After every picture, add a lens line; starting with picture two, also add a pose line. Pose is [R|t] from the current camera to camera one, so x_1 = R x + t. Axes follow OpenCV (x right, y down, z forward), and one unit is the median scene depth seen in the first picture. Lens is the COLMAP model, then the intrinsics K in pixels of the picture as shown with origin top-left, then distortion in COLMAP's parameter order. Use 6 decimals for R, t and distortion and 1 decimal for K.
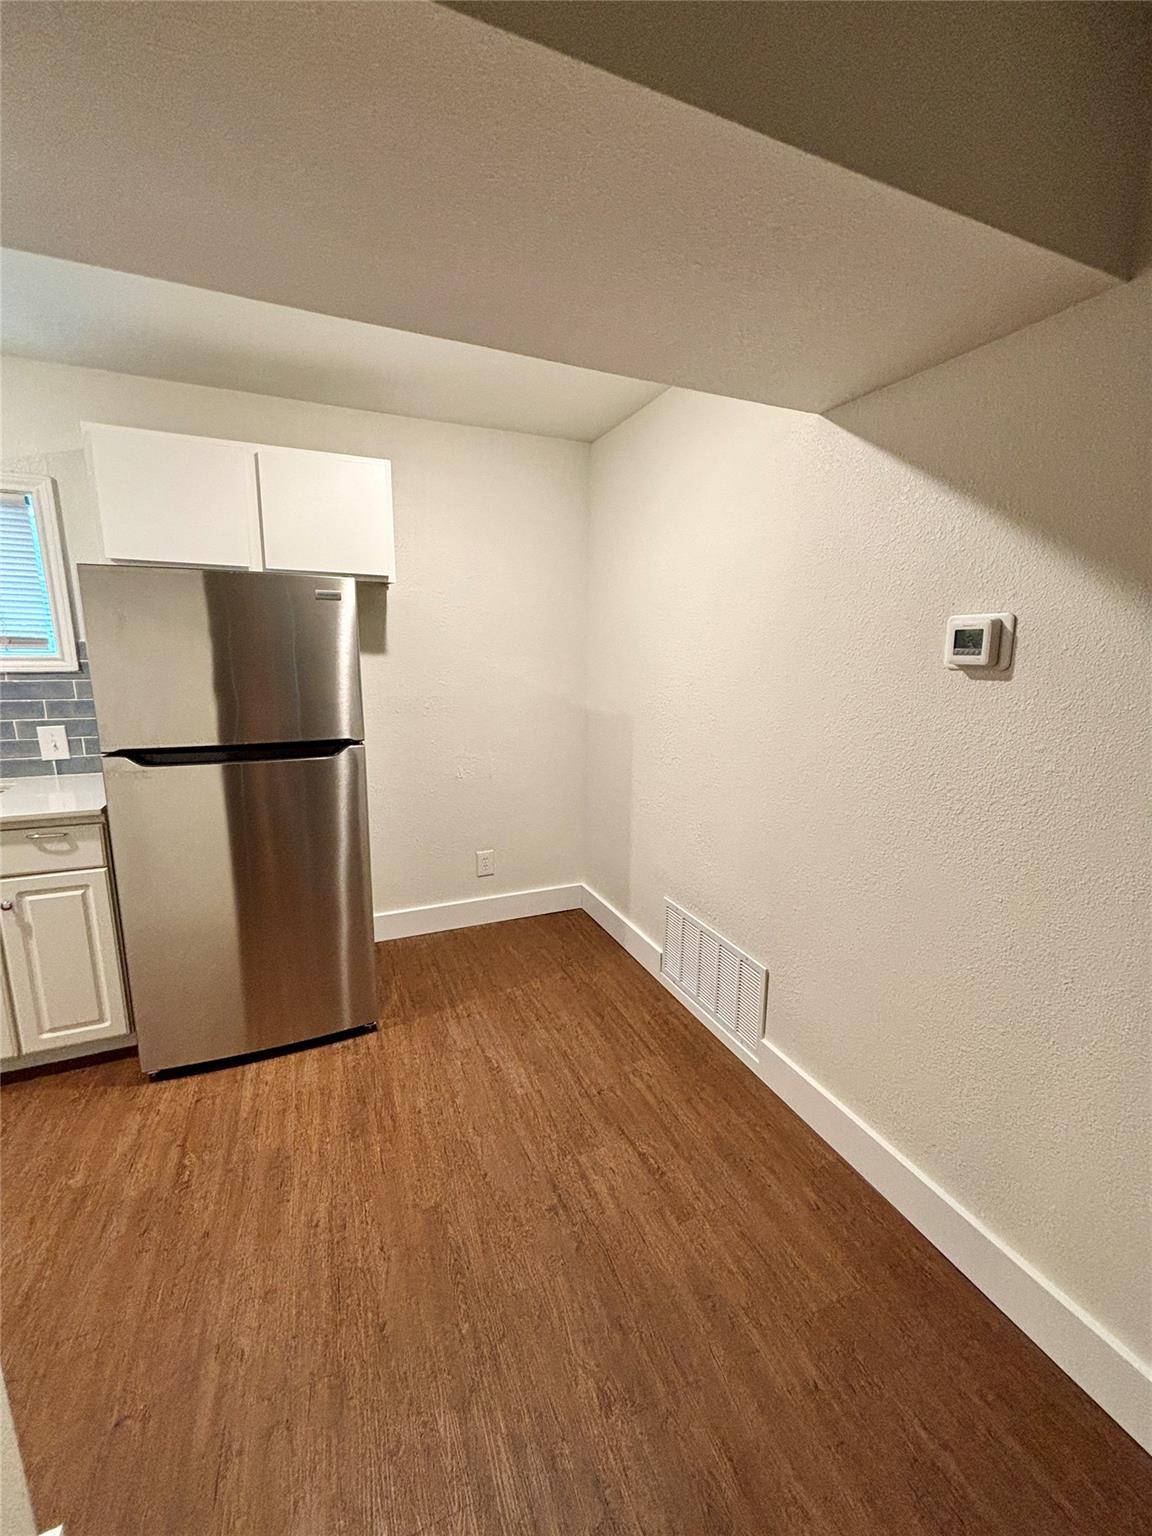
lens RADIAL K [[623.4, 0, 577.9], [0, 623.4, 766.9], [0, 0, 1]] dist [0.001435, 0.001241]
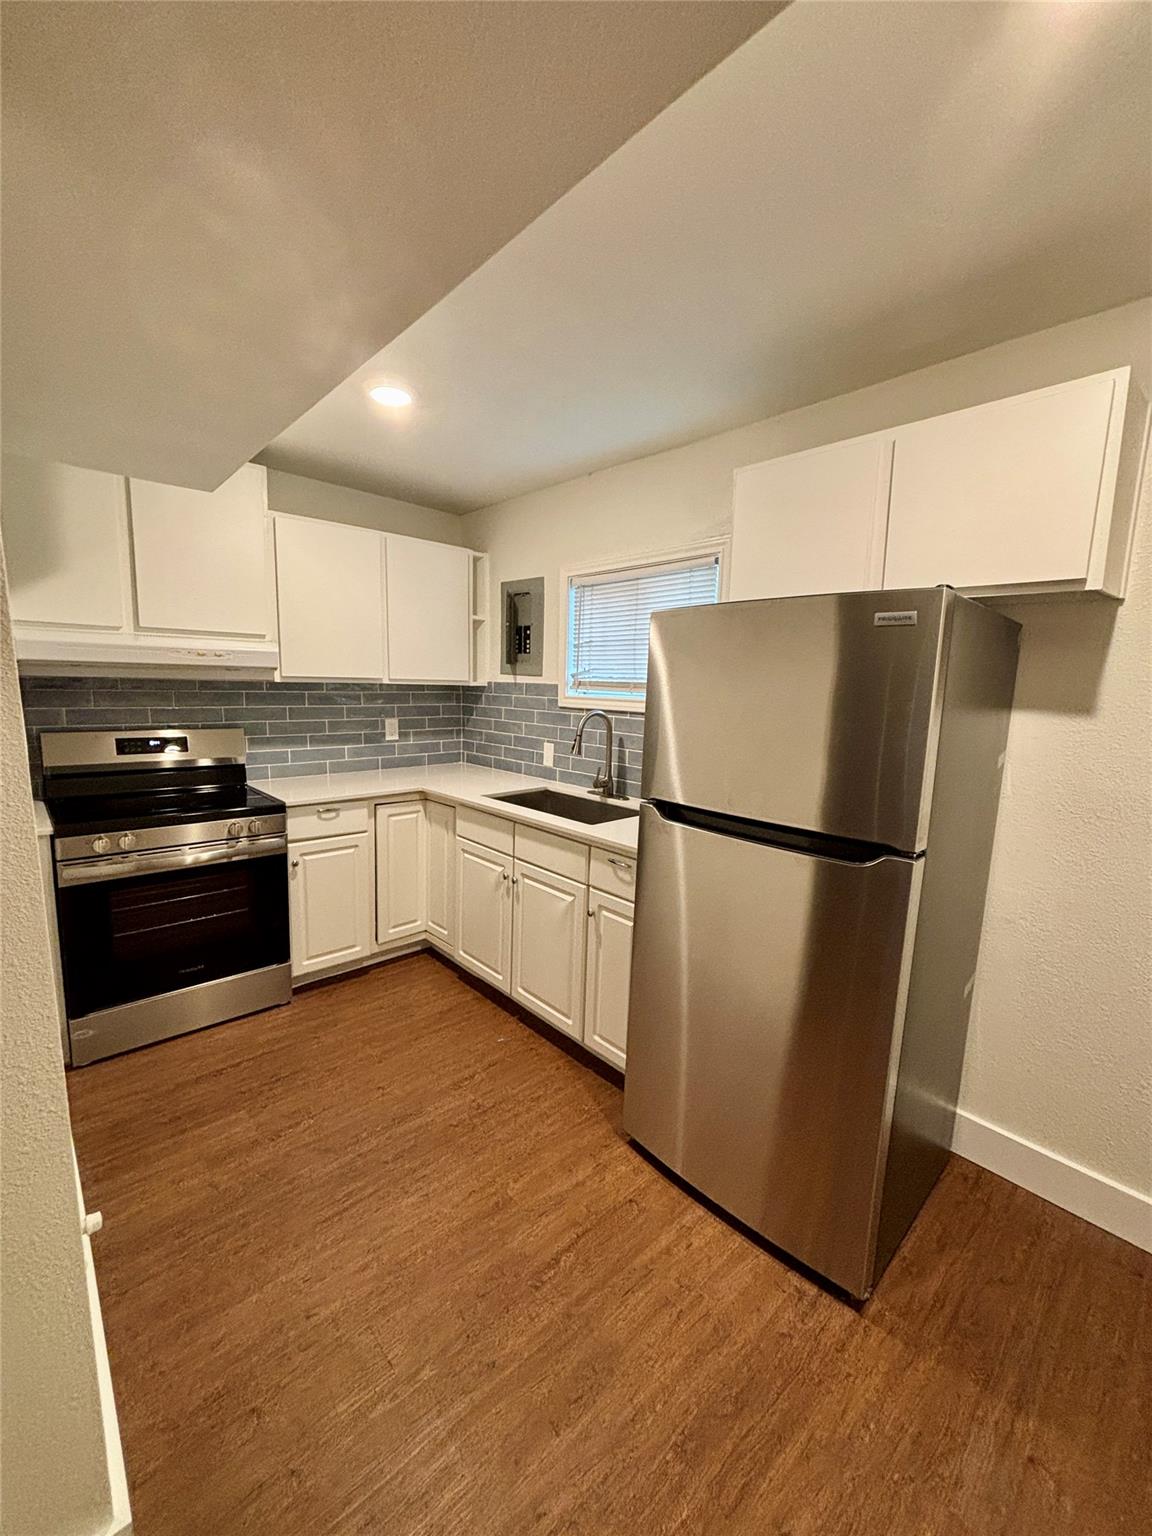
lens RADIAL K [[623.4, 0, 580.6], [0, 623.4, 762.2], [0, 0, 1]] dist [0.001435, 0.001241]
pose [[0.340603, 0.120491, -0.932454, 0.115343], [-0.206149, 0.977192, 0.050970, -0.101774], [0.917329, 0.174864, 0.357674, 0.525141]]
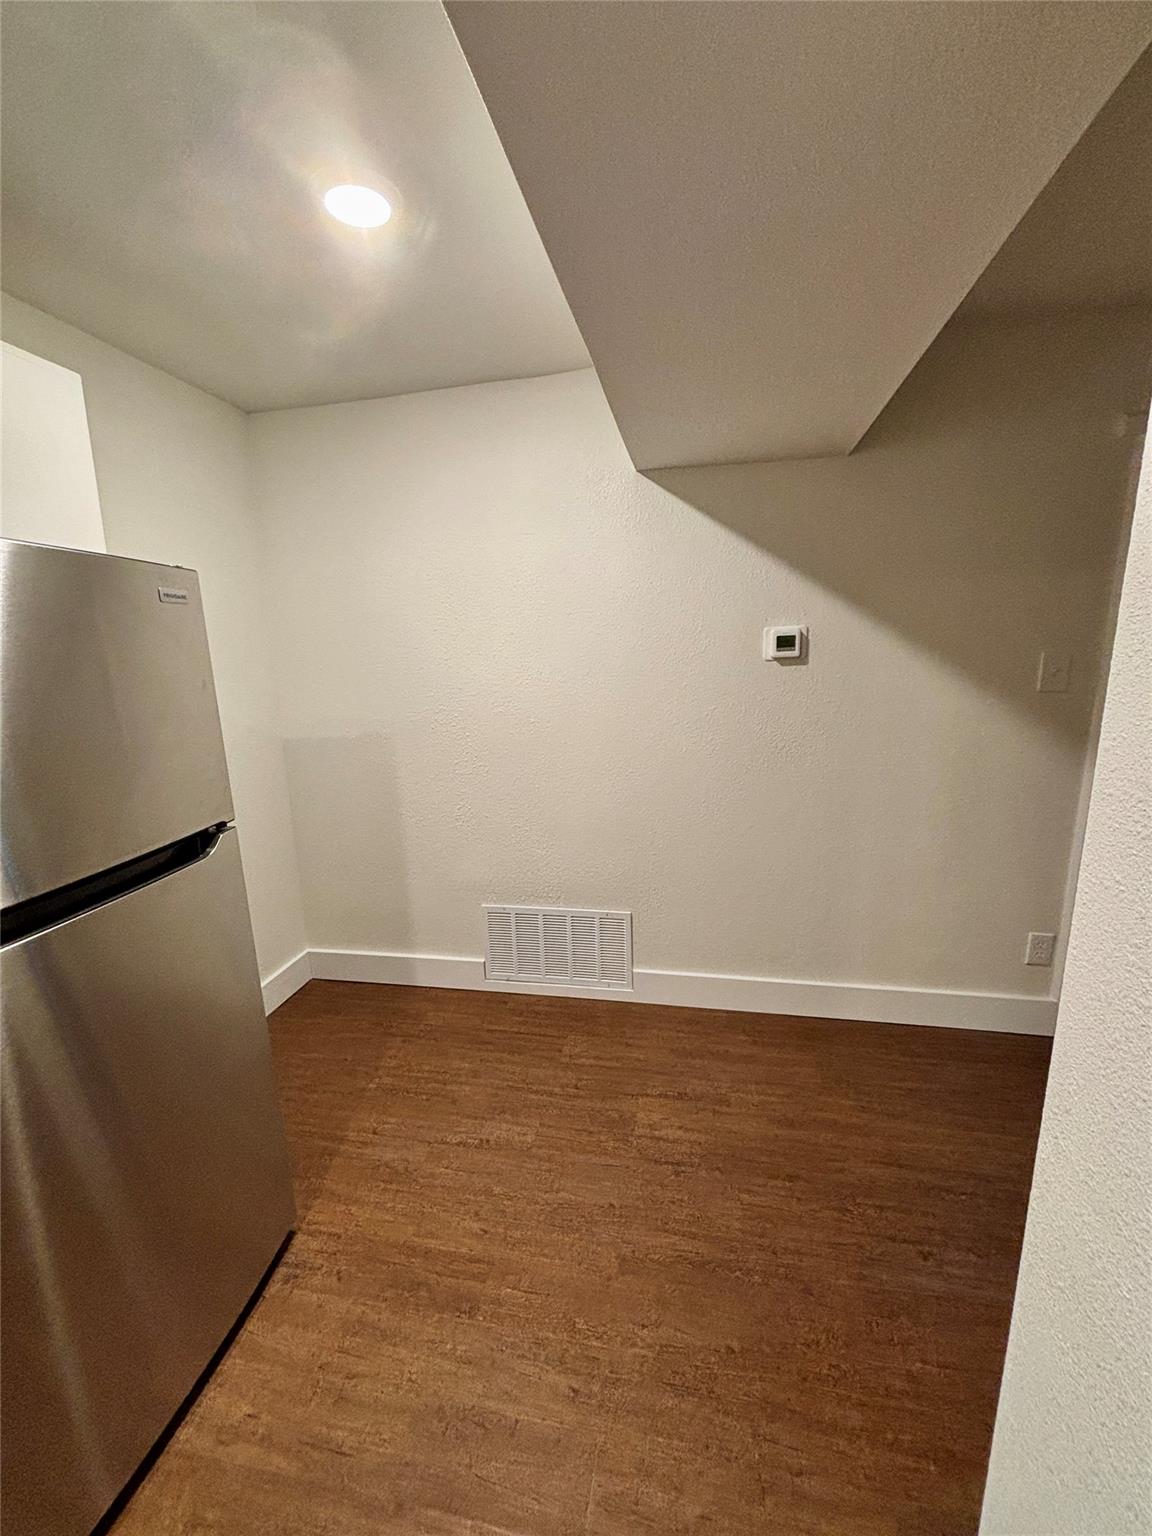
lens RADIAL K [[623.4, 0, 573.4], [0, 623.4, 770.5], [0, 0, 1]] dist [0.001435, 0.001241]
pose [[0.559471, -0.188386, 0.807157, -0.741624], [0.195556, 0.976337, 0.092325, -0.092281], [-0.805450, 0.106192, 0.583072, 0.365696]]
